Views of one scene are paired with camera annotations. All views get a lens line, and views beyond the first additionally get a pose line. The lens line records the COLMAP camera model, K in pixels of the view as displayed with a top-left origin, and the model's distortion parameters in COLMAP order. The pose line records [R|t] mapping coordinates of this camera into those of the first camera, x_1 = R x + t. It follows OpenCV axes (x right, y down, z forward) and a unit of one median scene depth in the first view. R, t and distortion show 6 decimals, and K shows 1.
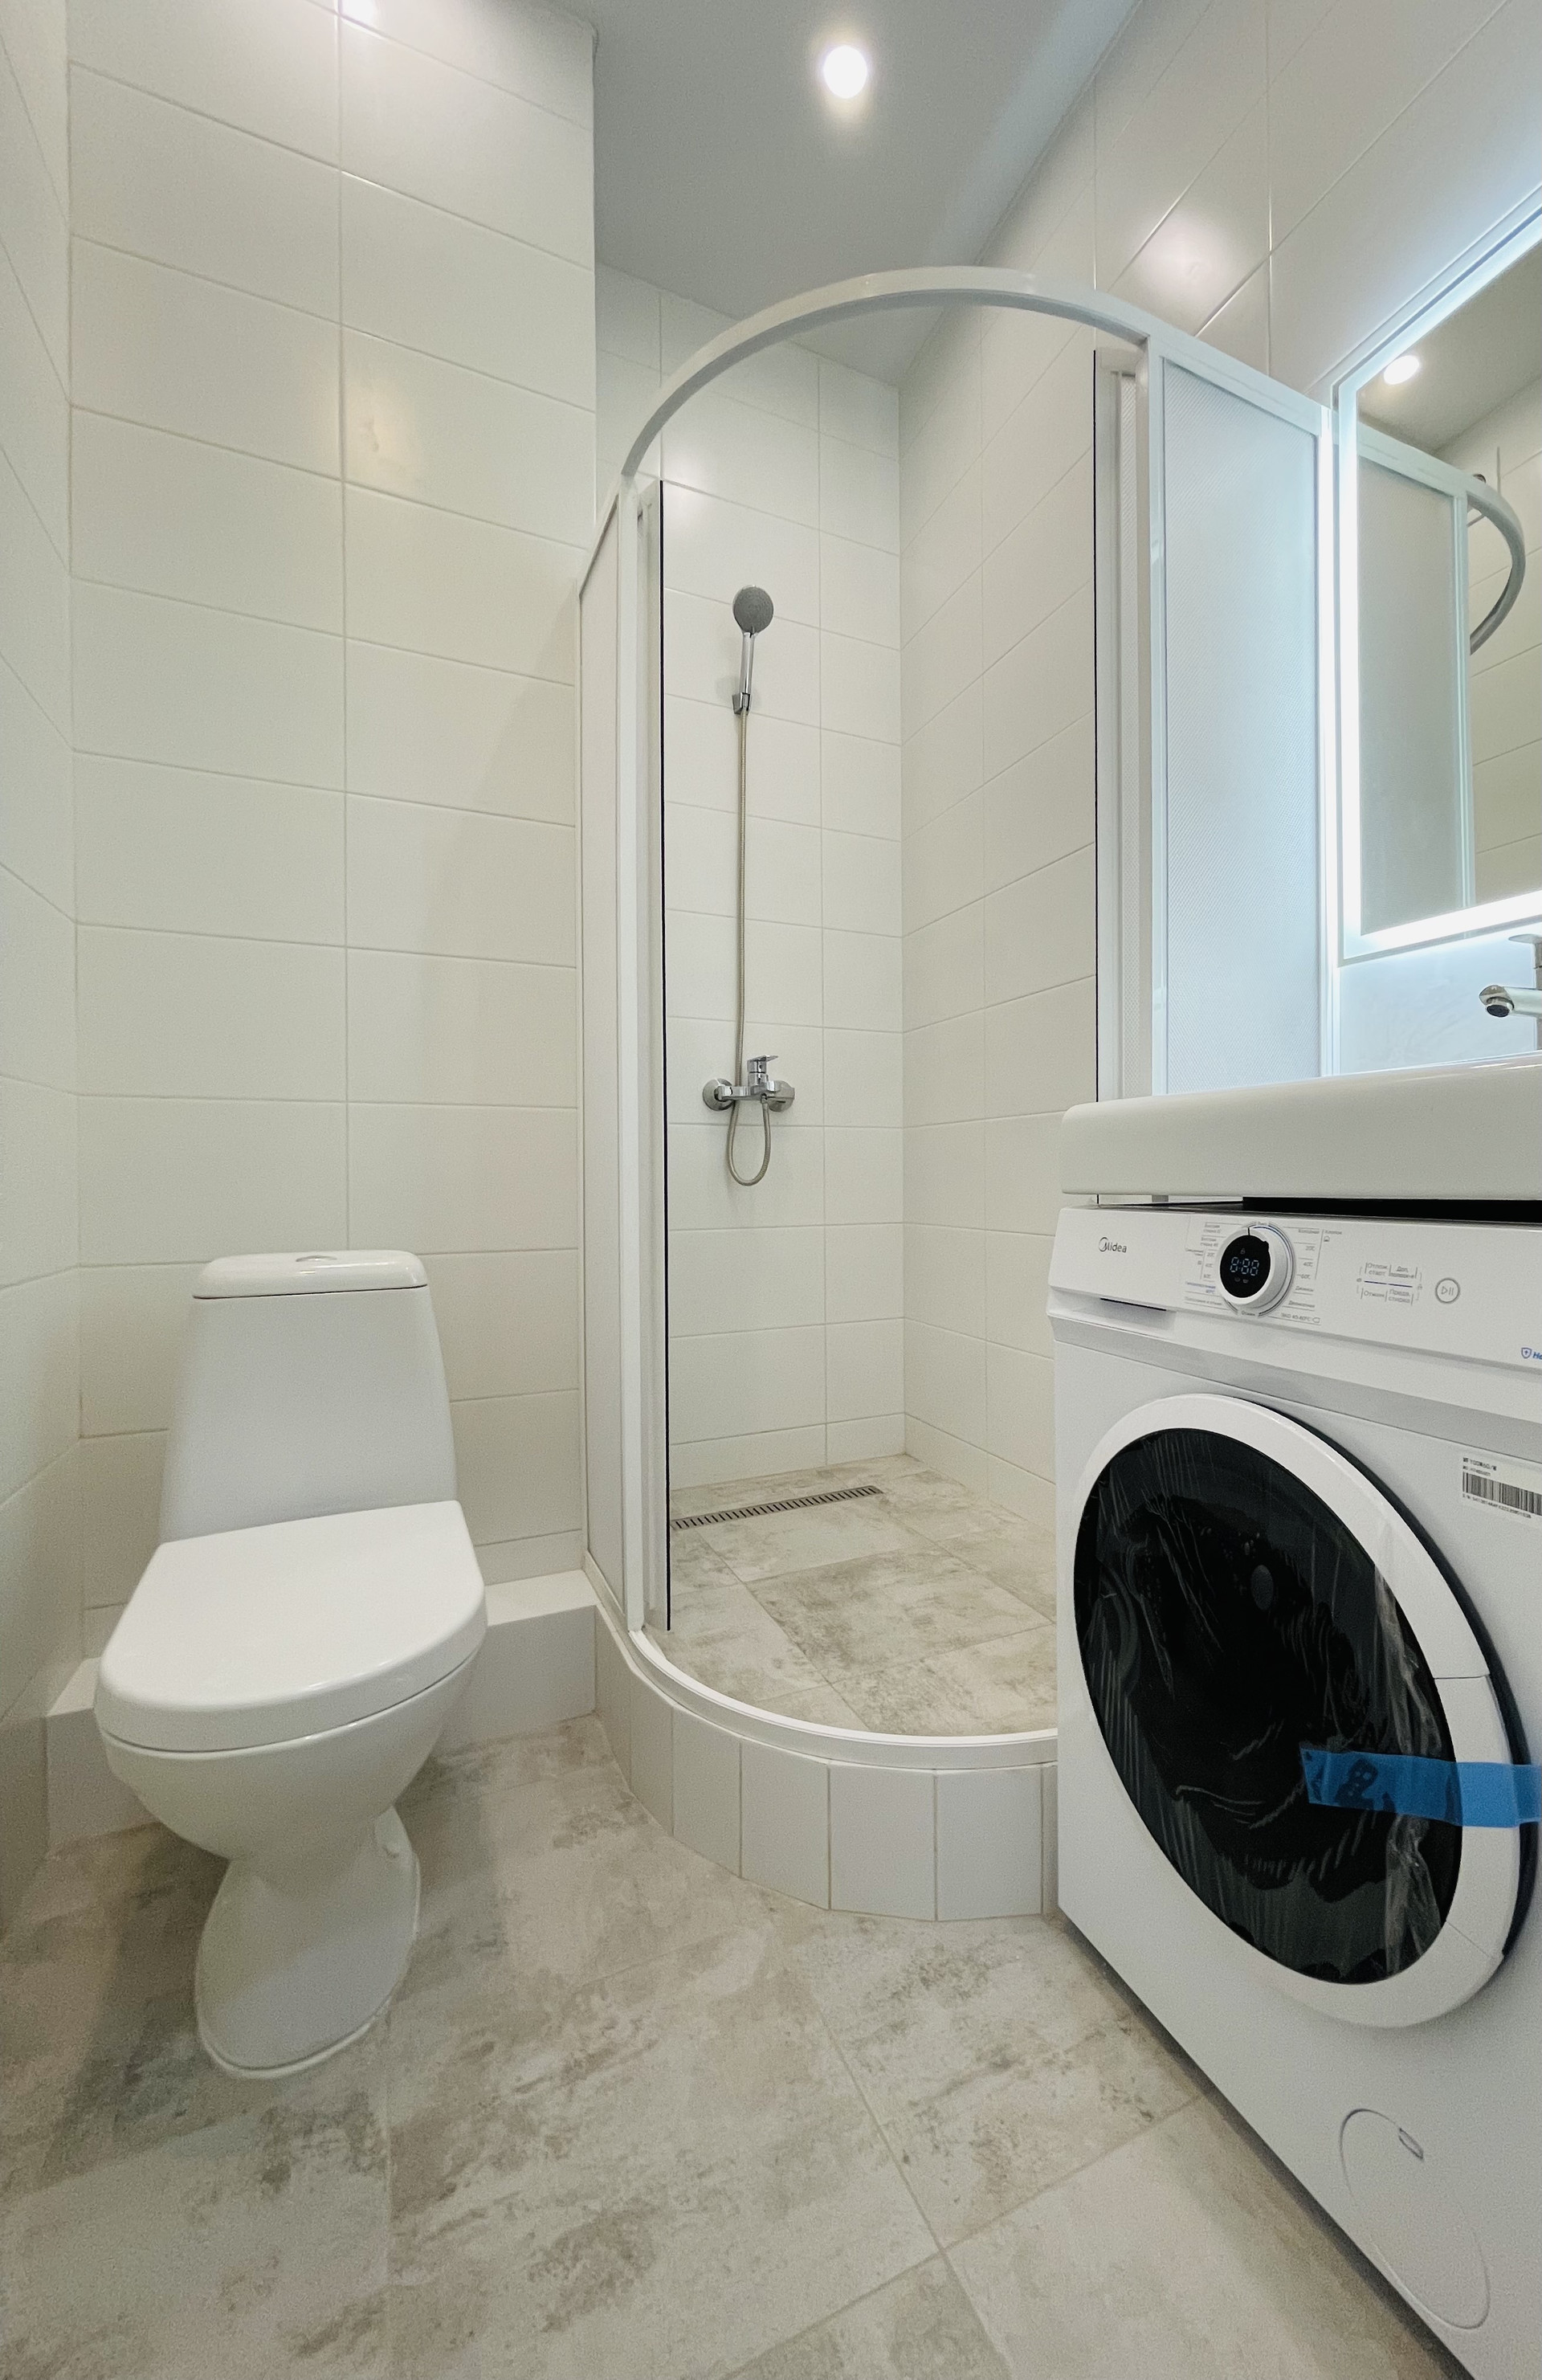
lens RADIAL K [[910.8, 0, 776.1], [0, 910.8, 1146.5], [0, 0, 1]] dist [-0.049961, 0.013976]
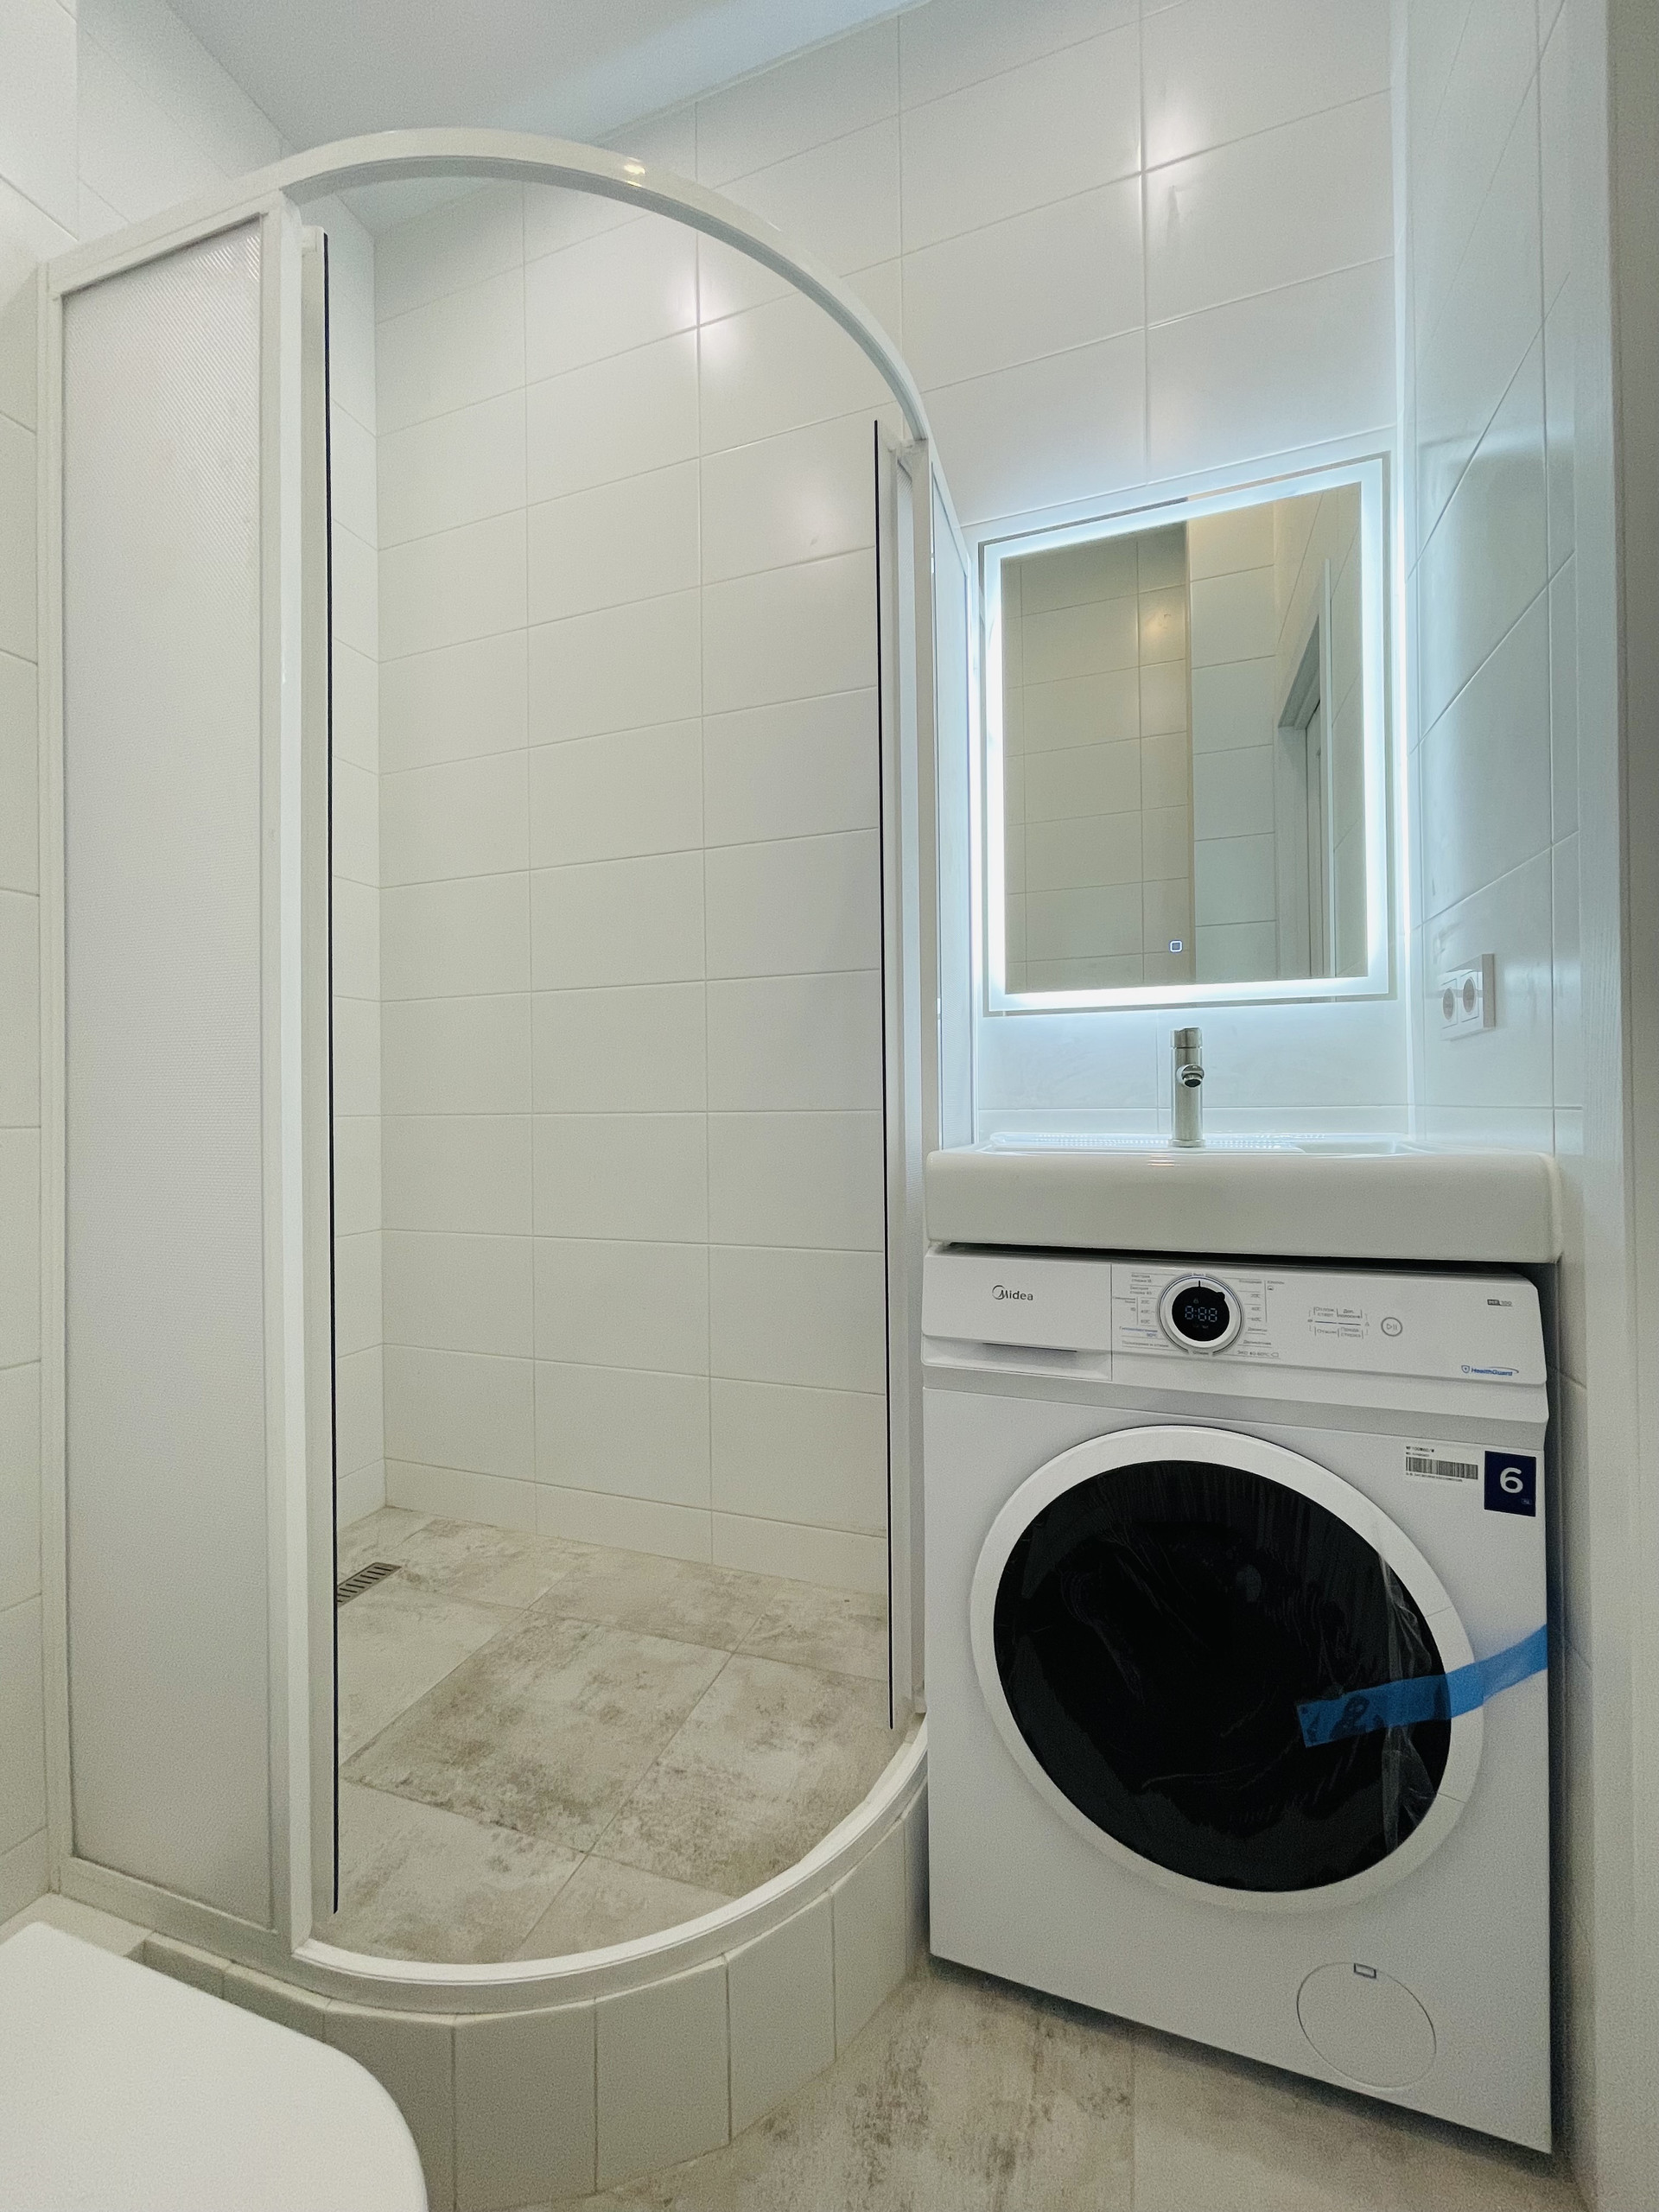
lens RADIAL K [[894.1, 0, 829.5], [0, 894.1, 1106.0], [0, 0, 1]] dist [-0.000315, -0.003271]
pose [[0.701301, -0.000843, 0.712865, -0.583724], [-0.000598, 0.999998, 0.001771, -0.125774], [-0.712865, -0.001668, 0.701299, 0.452586]]
